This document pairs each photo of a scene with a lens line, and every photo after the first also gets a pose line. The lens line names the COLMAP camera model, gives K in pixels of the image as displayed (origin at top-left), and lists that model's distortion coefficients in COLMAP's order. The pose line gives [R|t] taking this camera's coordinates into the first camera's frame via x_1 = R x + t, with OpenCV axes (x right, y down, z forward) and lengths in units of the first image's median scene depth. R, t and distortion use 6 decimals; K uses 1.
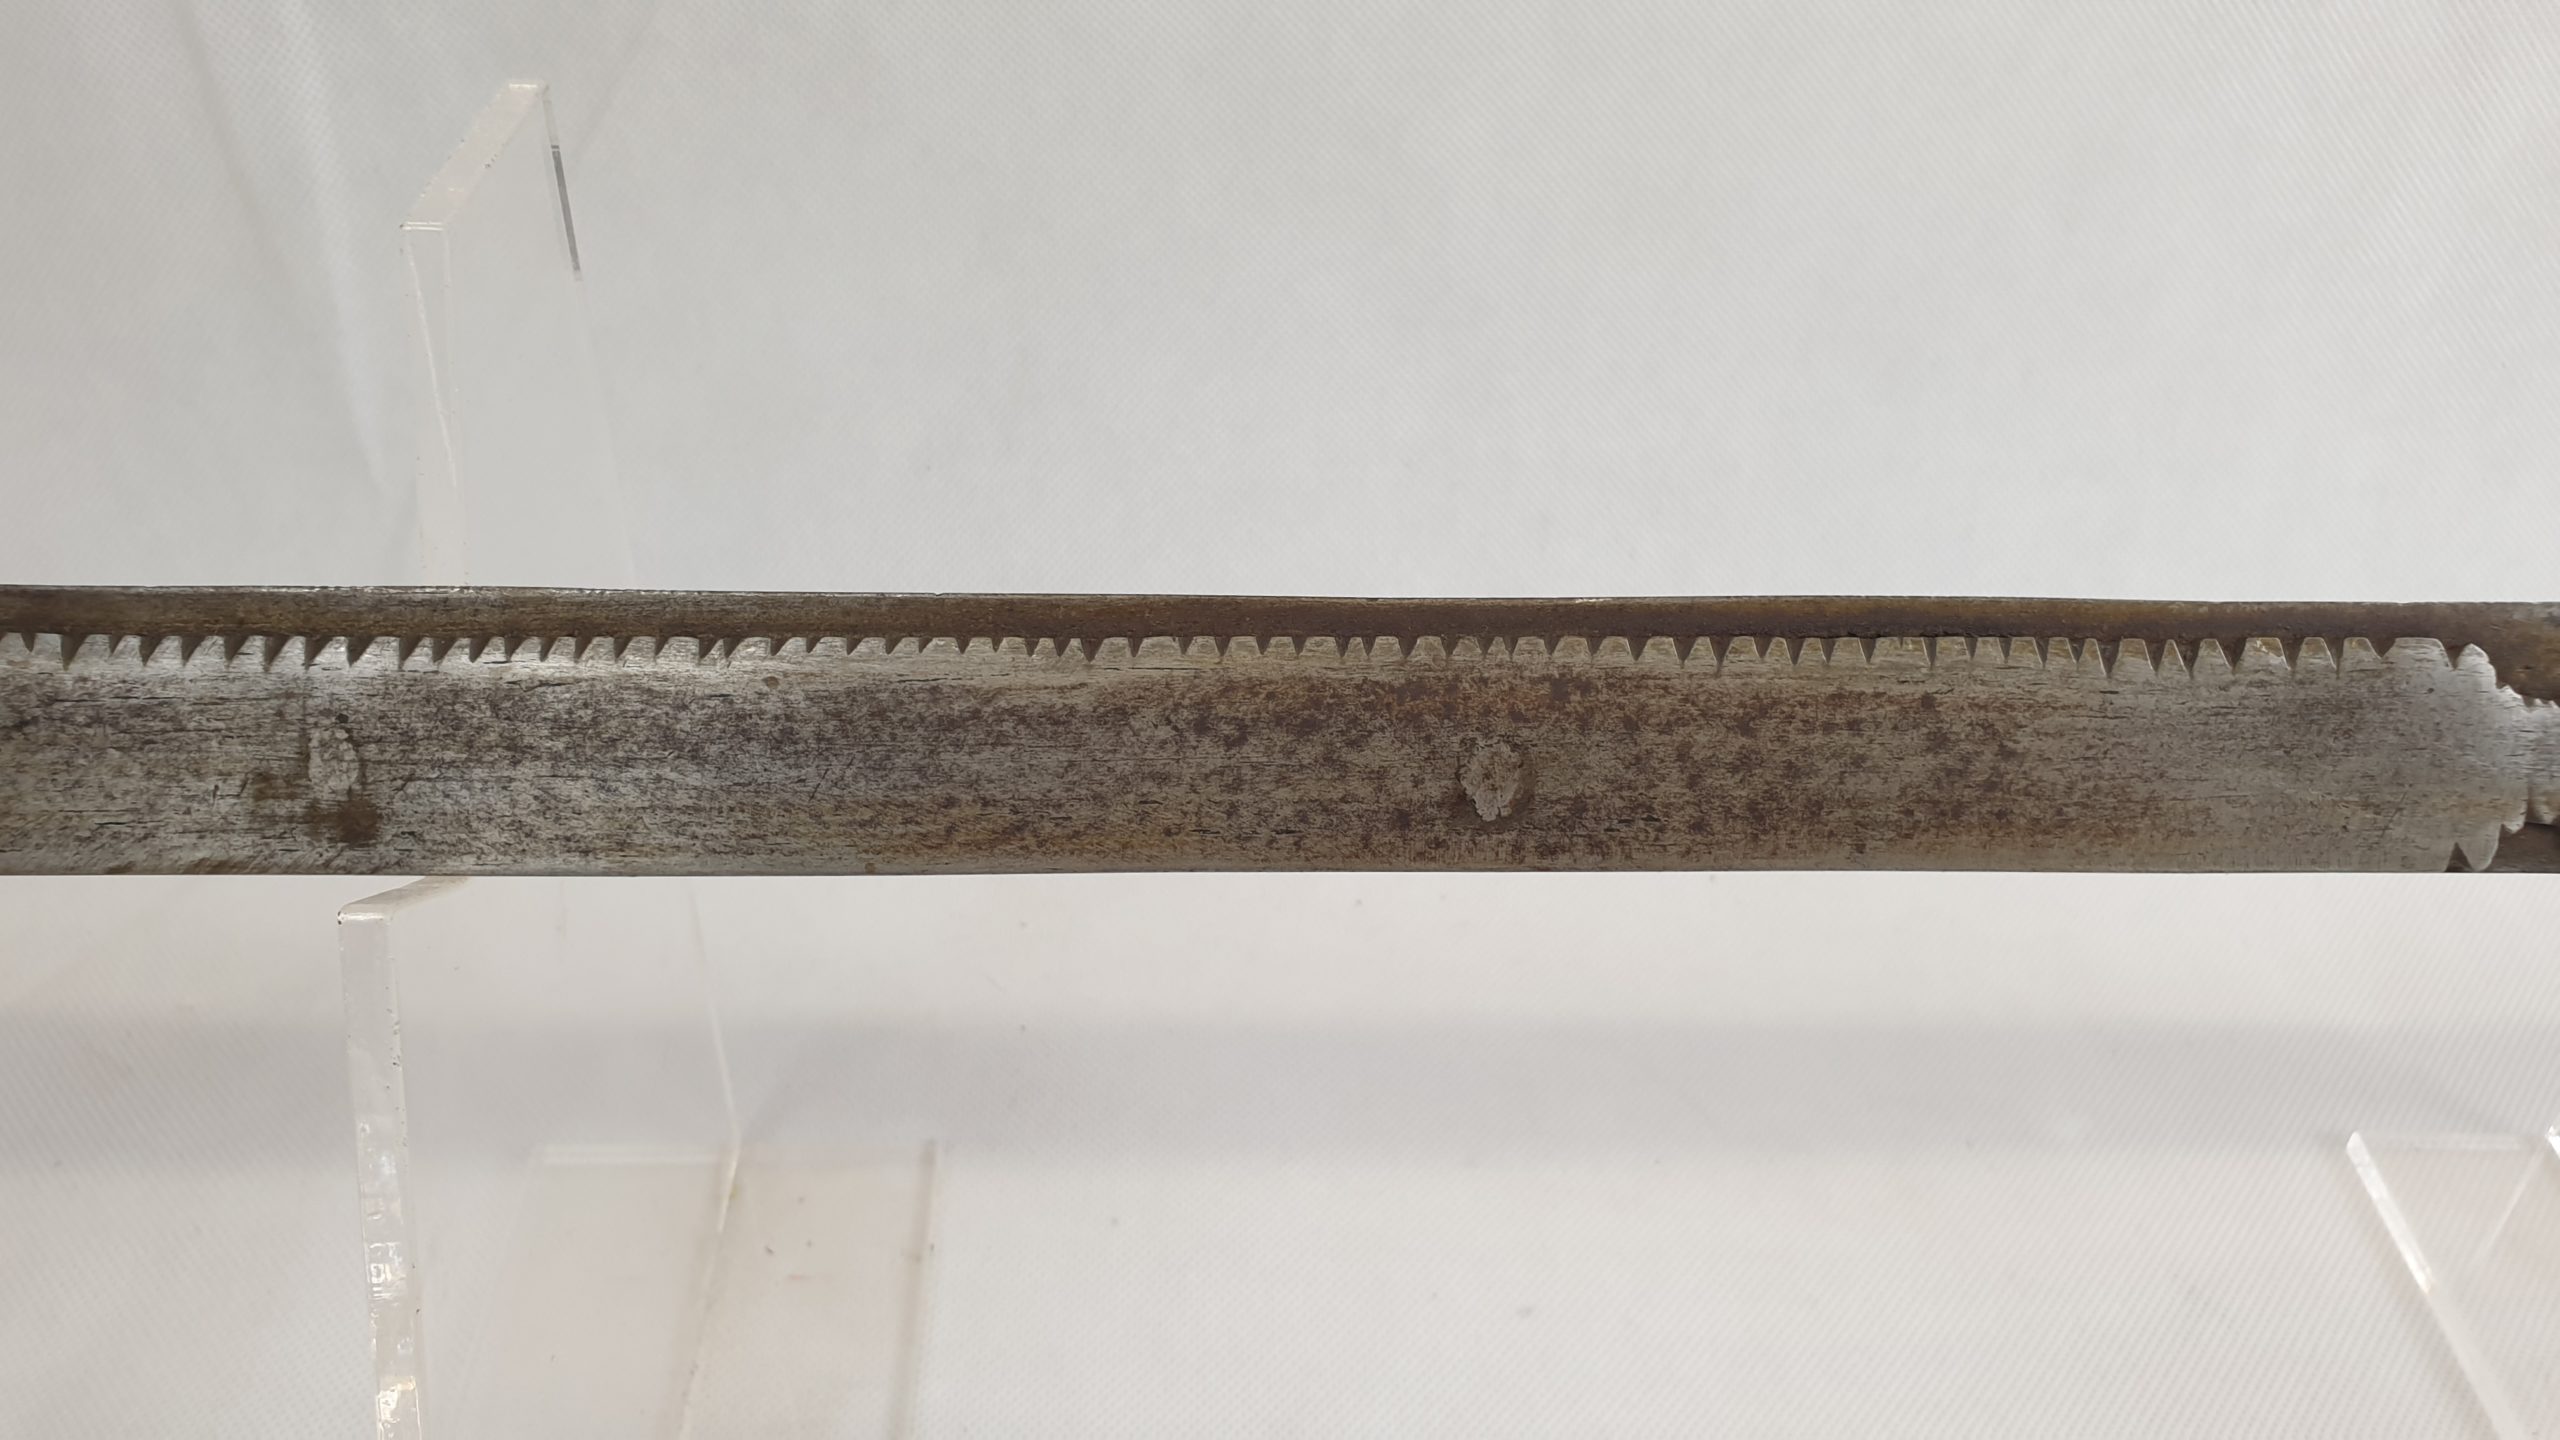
lens RADIAL K [[2026.0, 0, 1258.0], [0, 2026.0, 715.9], [0, 0, 1]] dist [0.045221, -0.069515]
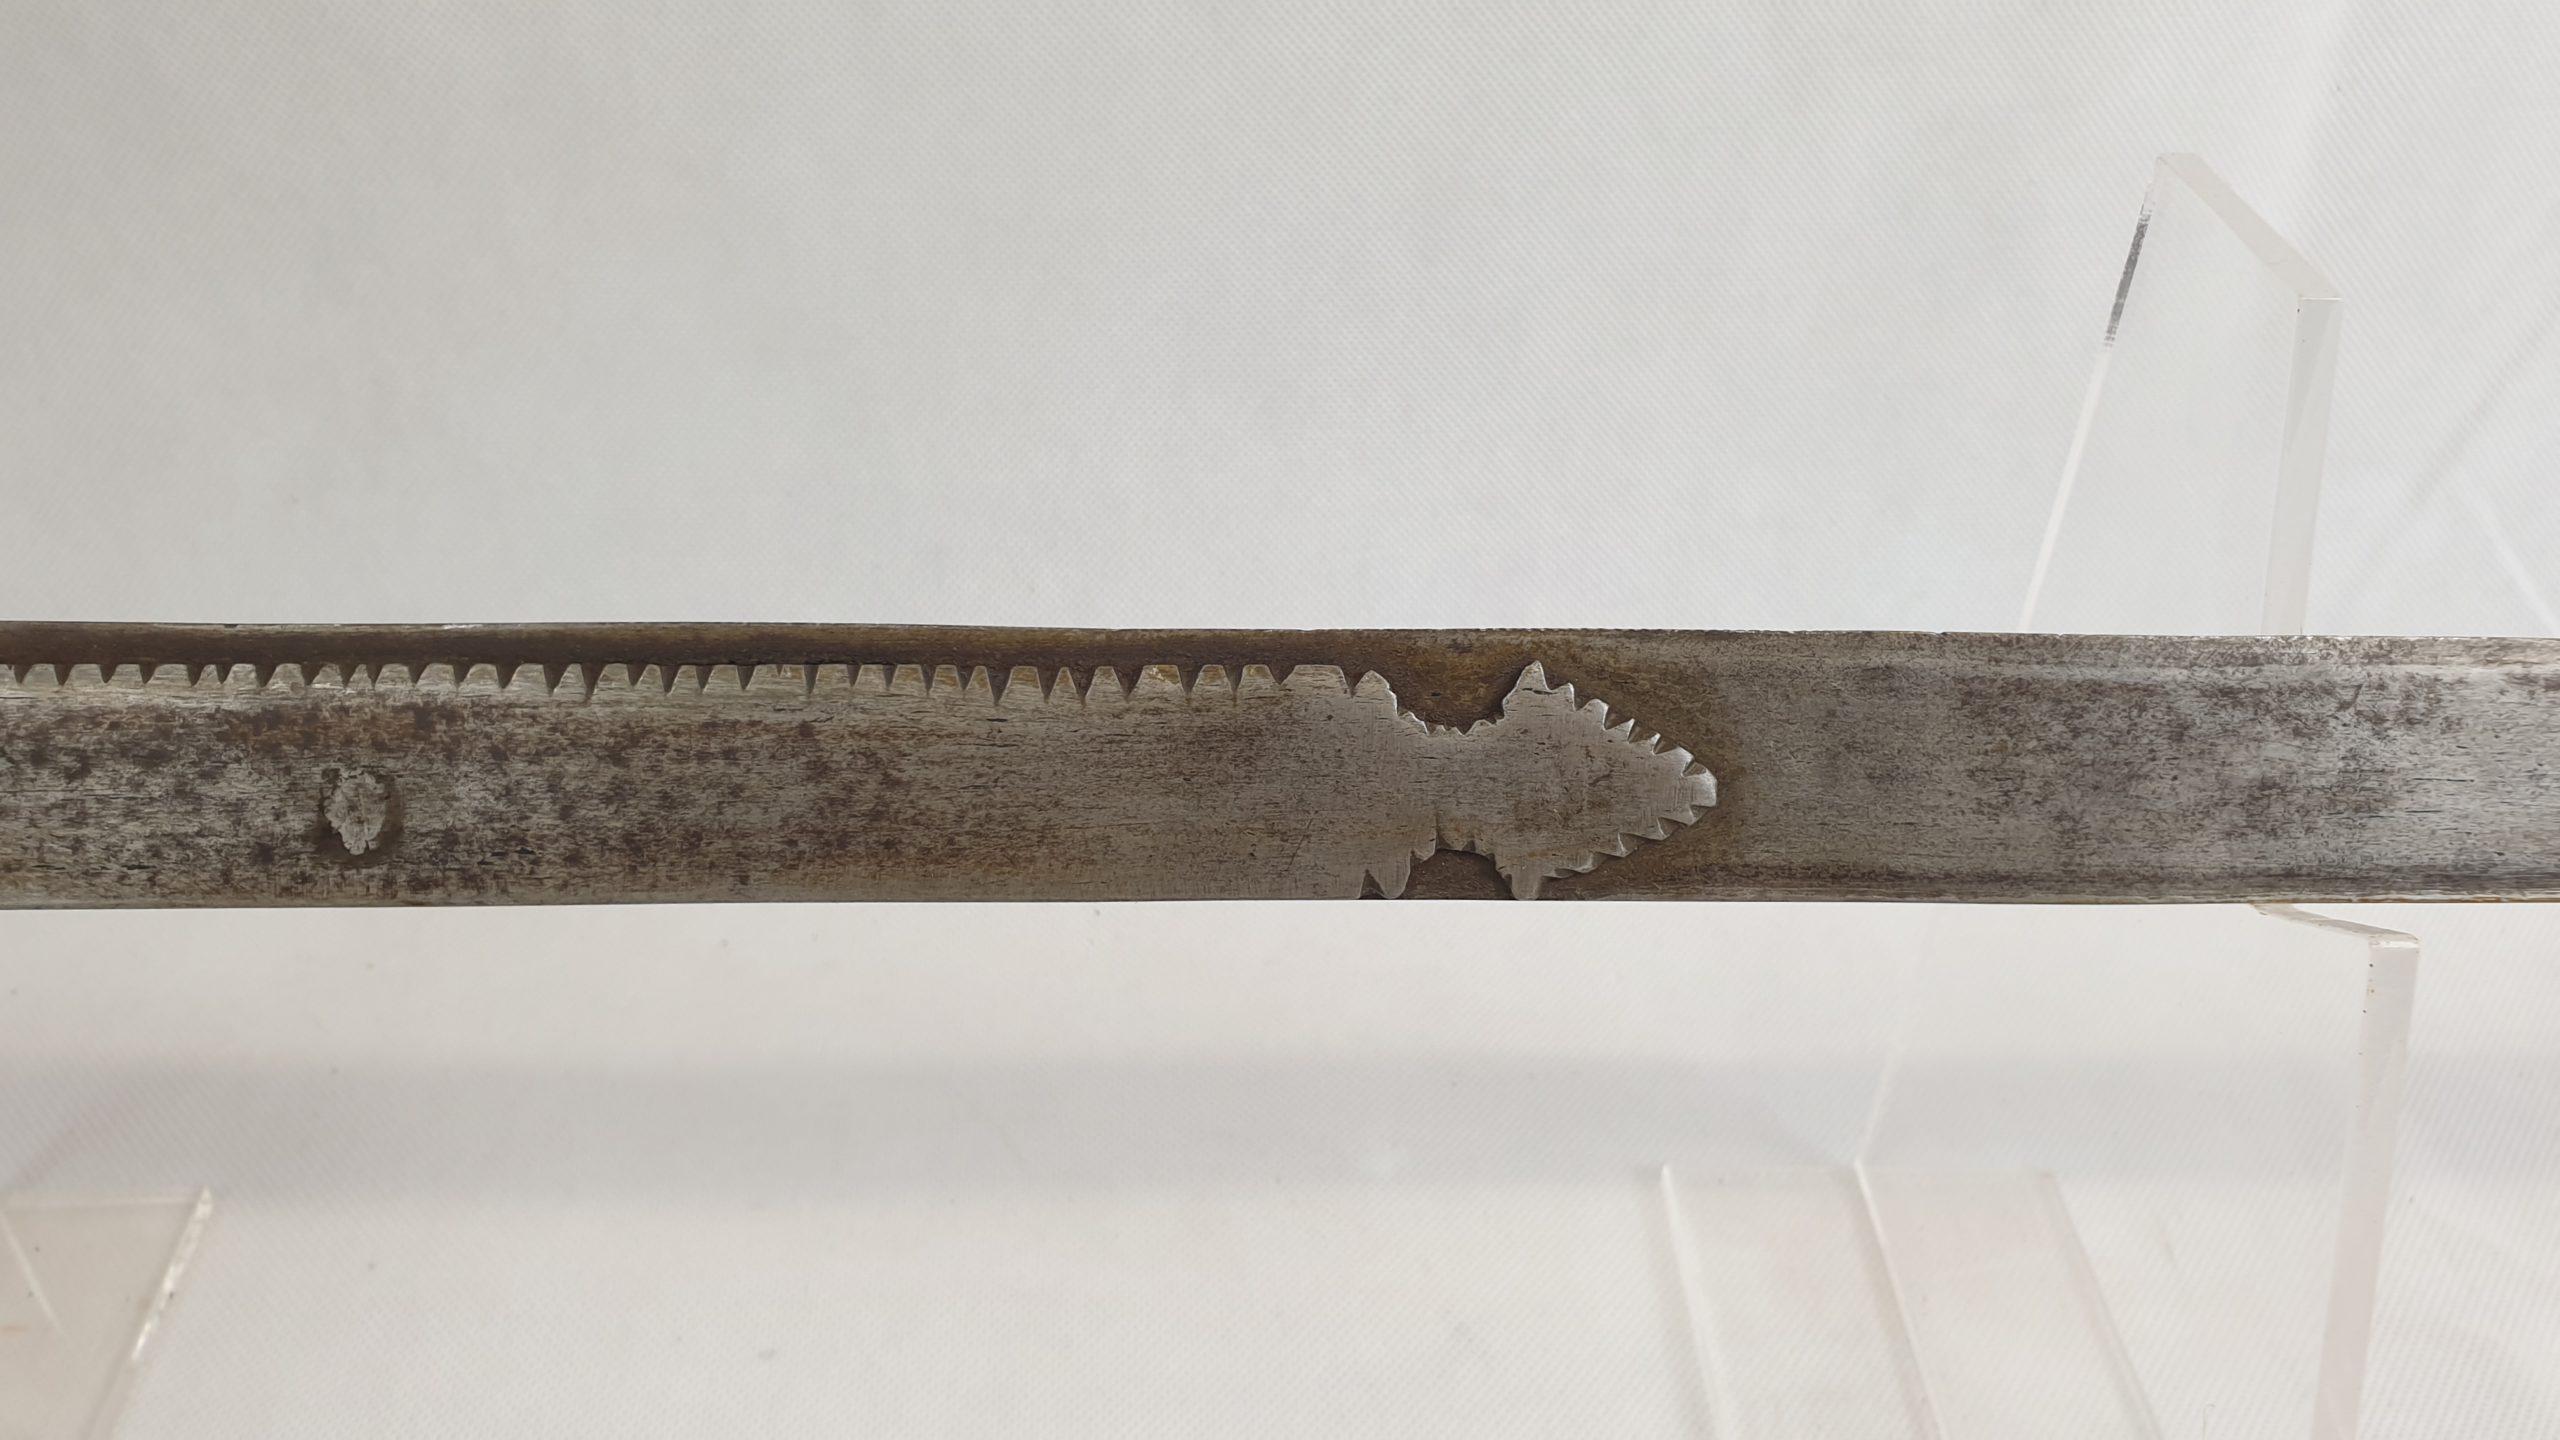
lens RADIAL K [[2026.0, 0, 1363.5], [0, 2026.0, 721.5], [0, 0, 1]] dist [0.045221, -0.069515]
pose [[0.999687, -0.003491, 0.024757, 0.572085], [0.003919, 0.999843, -0.017274, 0.006857], [-0.024693, 0.017365, 0.999544, 0.011902]]
